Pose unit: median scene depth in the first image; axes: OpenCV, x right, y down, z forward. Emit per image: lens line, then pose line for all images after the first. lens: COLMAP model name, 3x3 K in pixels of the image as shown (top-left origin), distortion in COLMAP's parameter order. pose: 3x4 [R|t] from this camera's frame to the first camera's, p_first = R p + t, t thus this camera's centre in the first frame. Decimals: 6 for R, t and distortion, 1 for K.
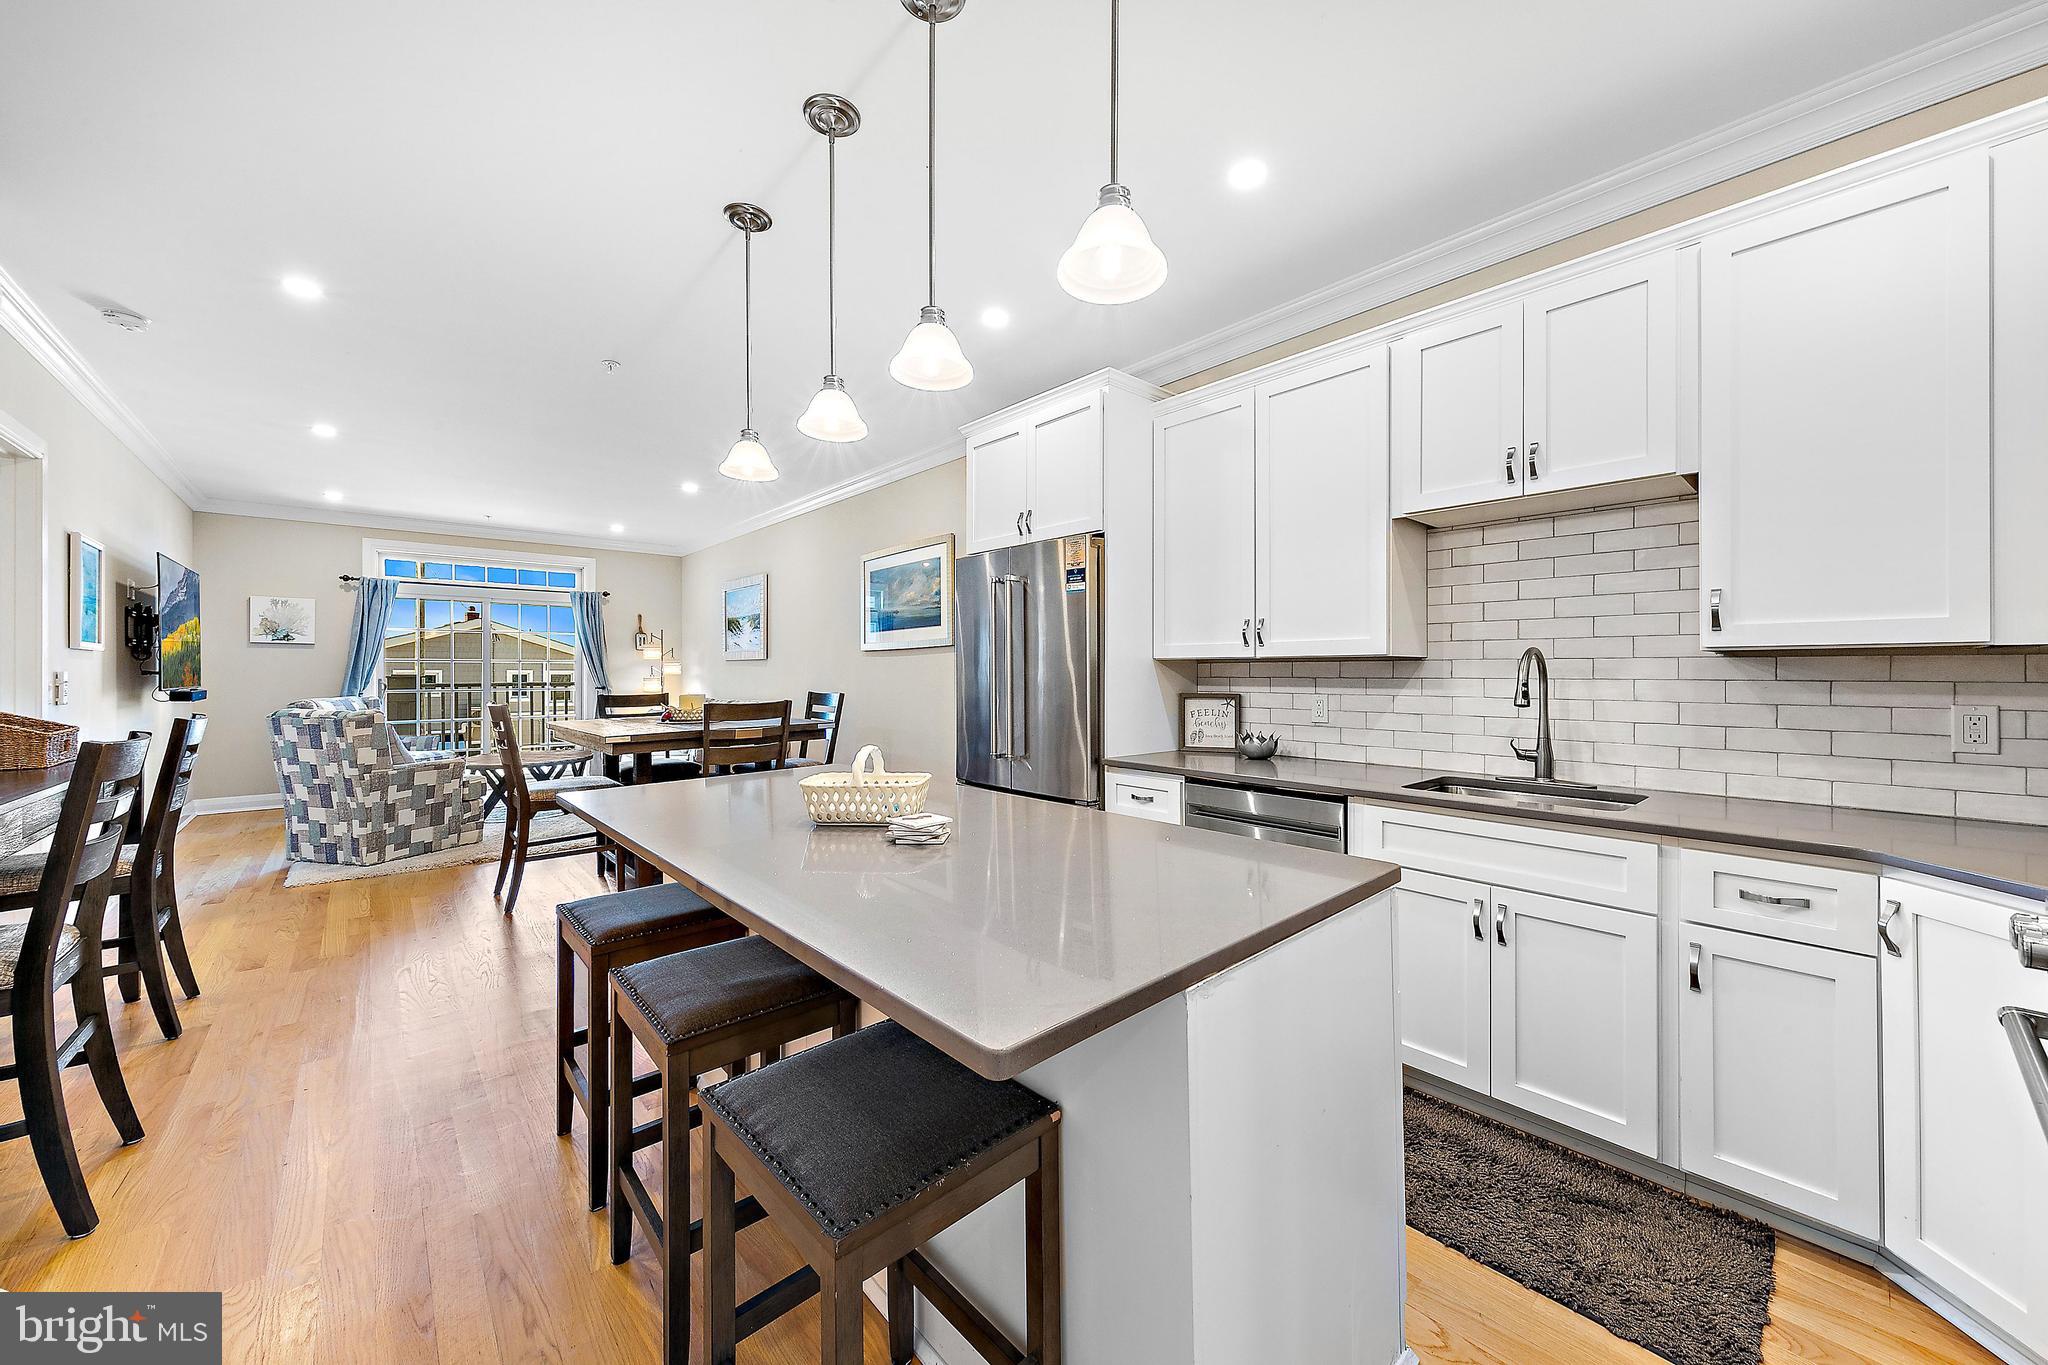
lens RADIAL K [[746.0, 0, 1030.2], [0, 746.0, 669.0], [0, 0, 1]] dist [0.001744, 0.000163]
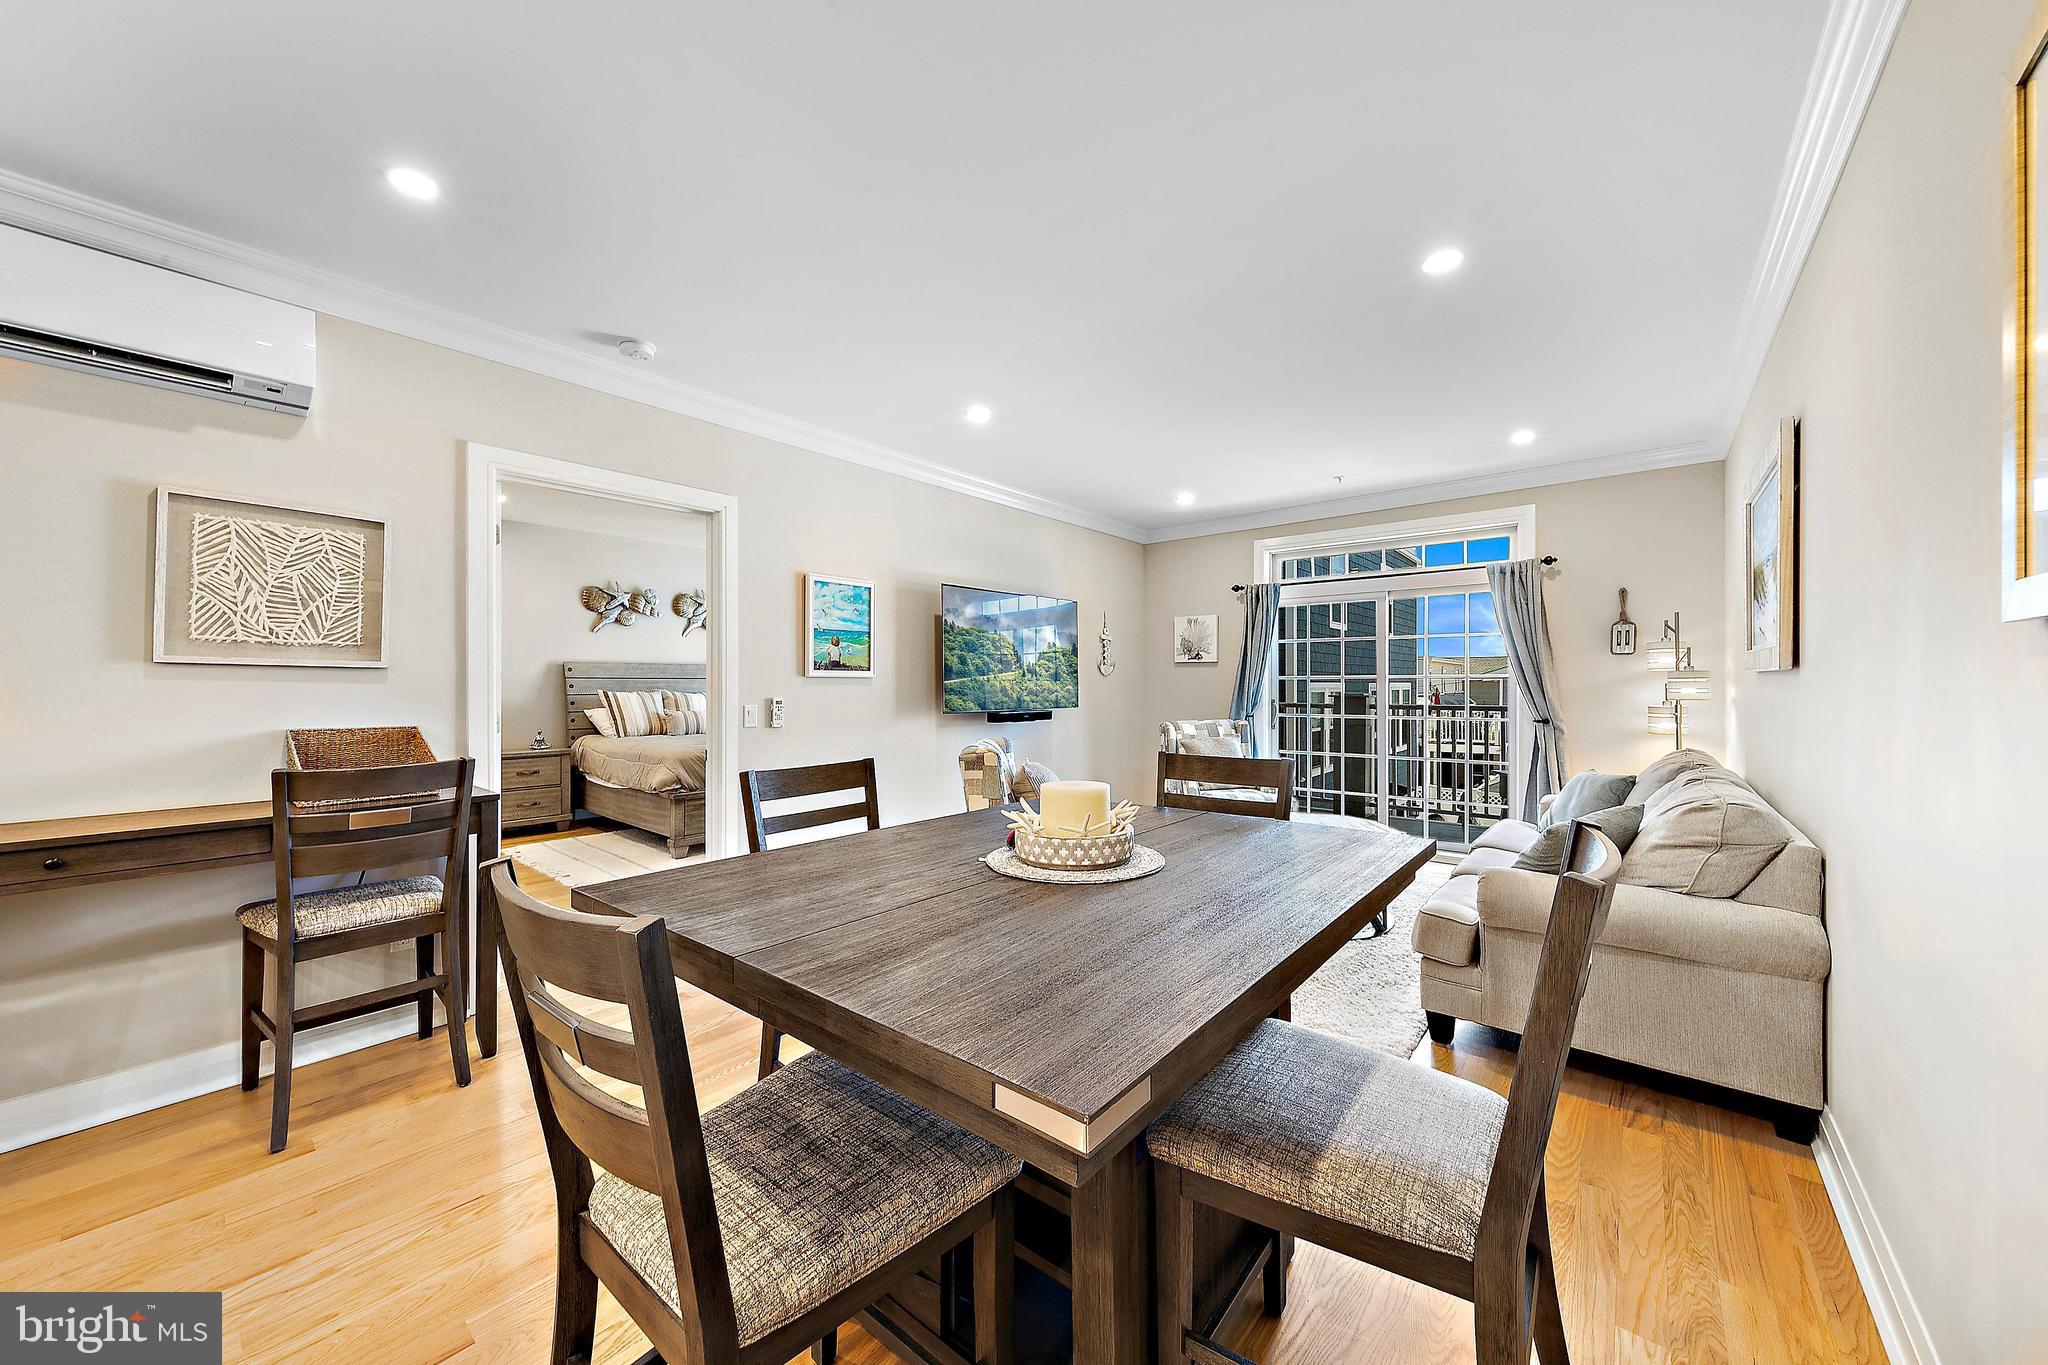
lens RADIAL K [[728.7, 0, 1029.5], [0, 728.7, 685.0], [0, 0, 1]] dist [-0.000408, -0.000035]
pose [[0.143578, 0.004341, -0.989629, -0.108199], [0.005141, 0.999974, 0.005132, -0.014458], [0.989626, -0.005825, 0.143552, 0.876273]]
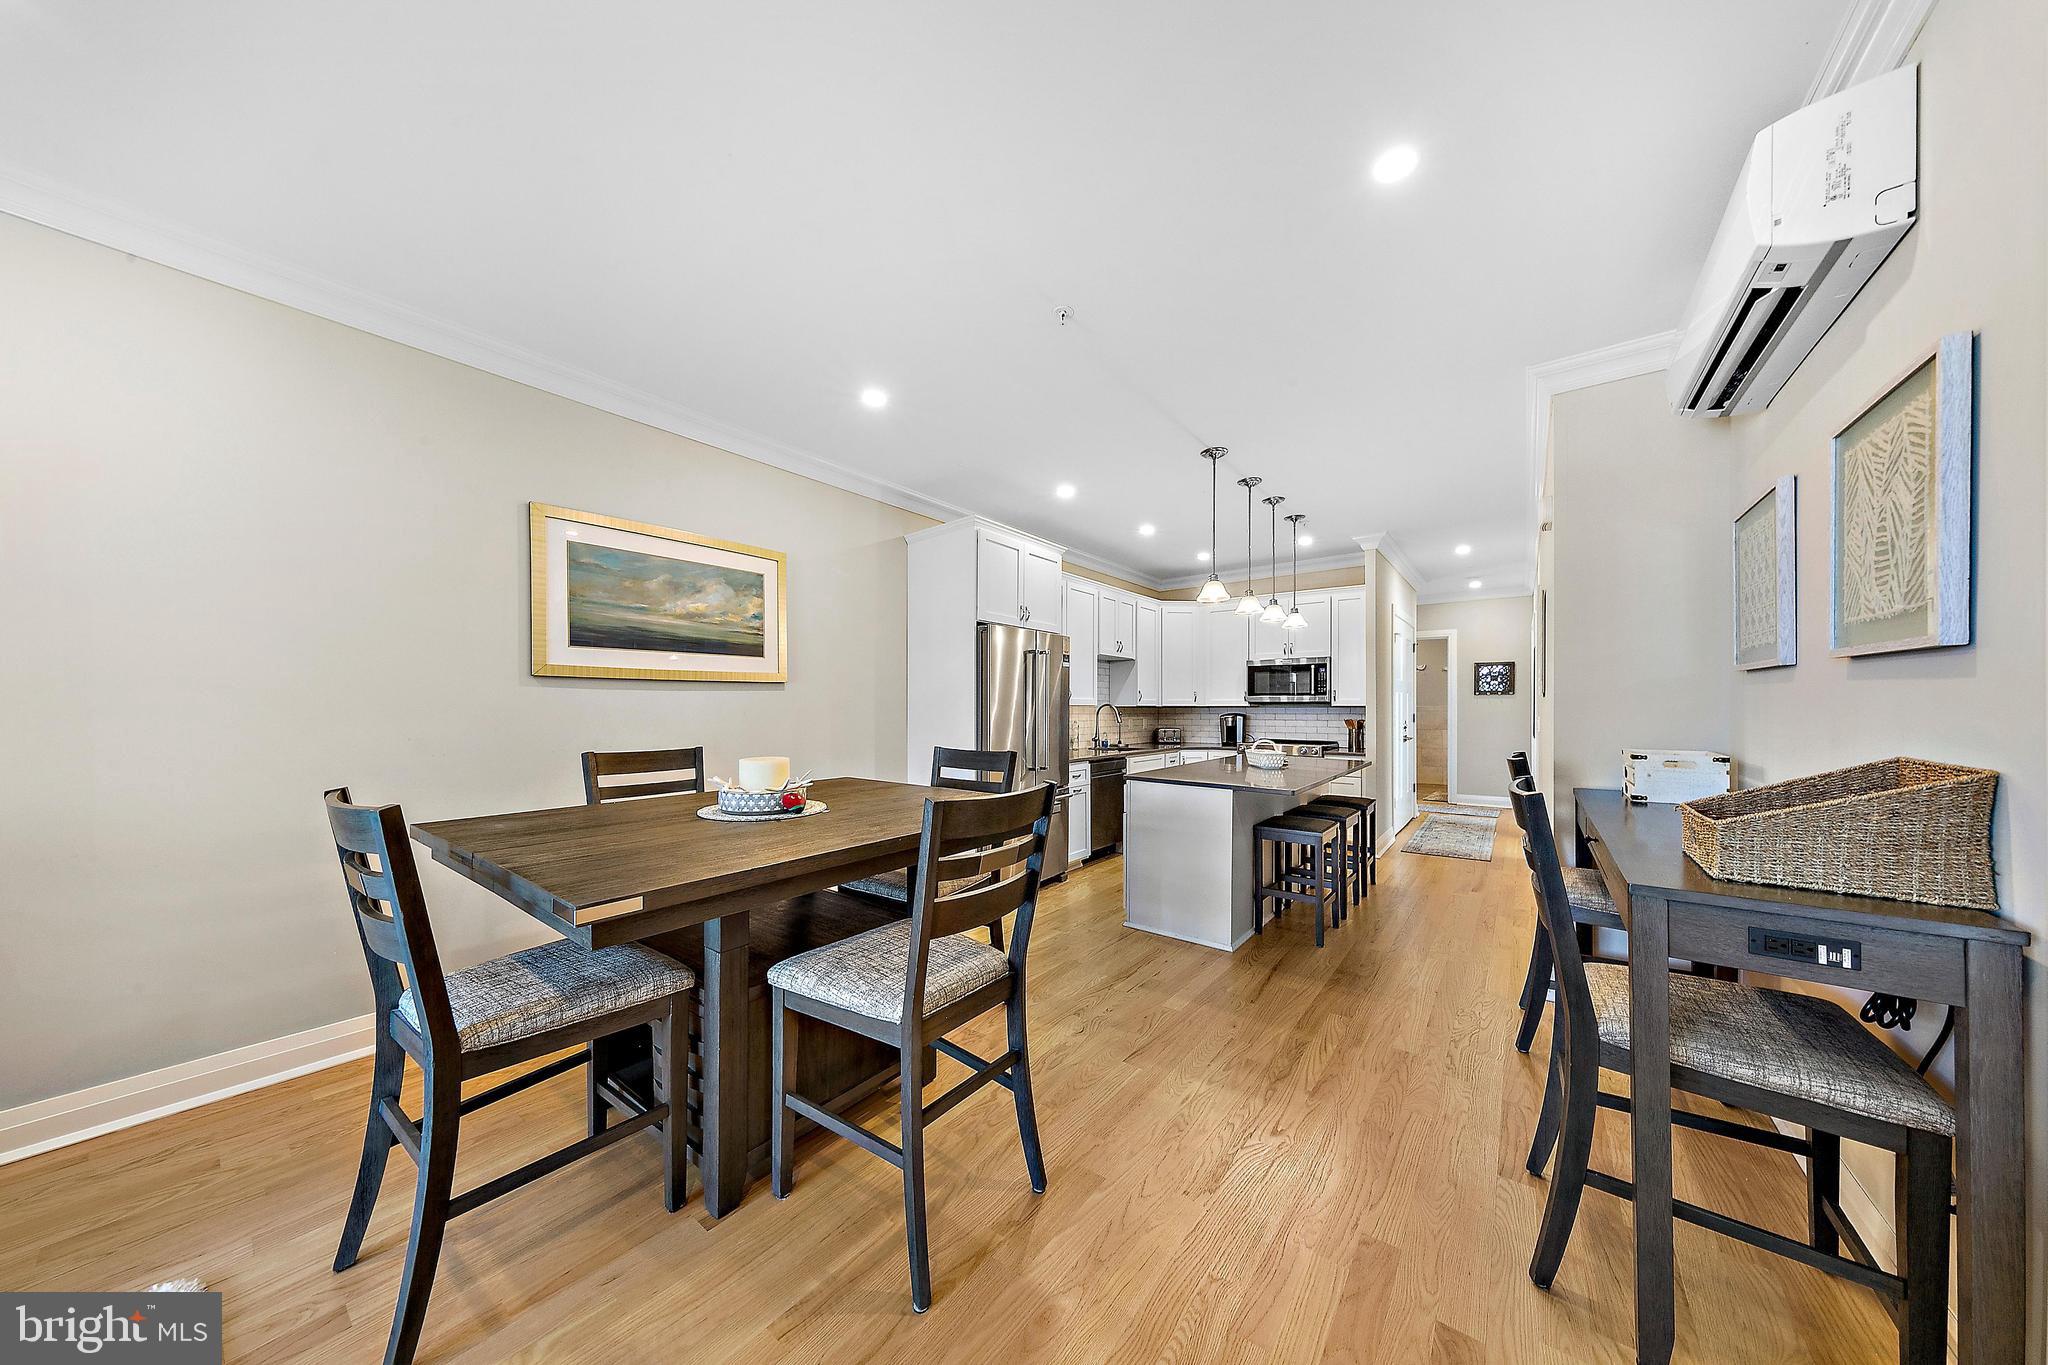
lens RADIAL K [[643.7, 0, 1024.3], [0, 643.7, 705.4], [0, 0, 1]] dist [0.000350, -0.000070]
pose [[-0.185011, 0.005930, 0.982719, -0.875866], [-0.005314, 0.999961, -0.007035, -0.001440], [-0.982722, -0.006524, -0.184972, 0.847981]]
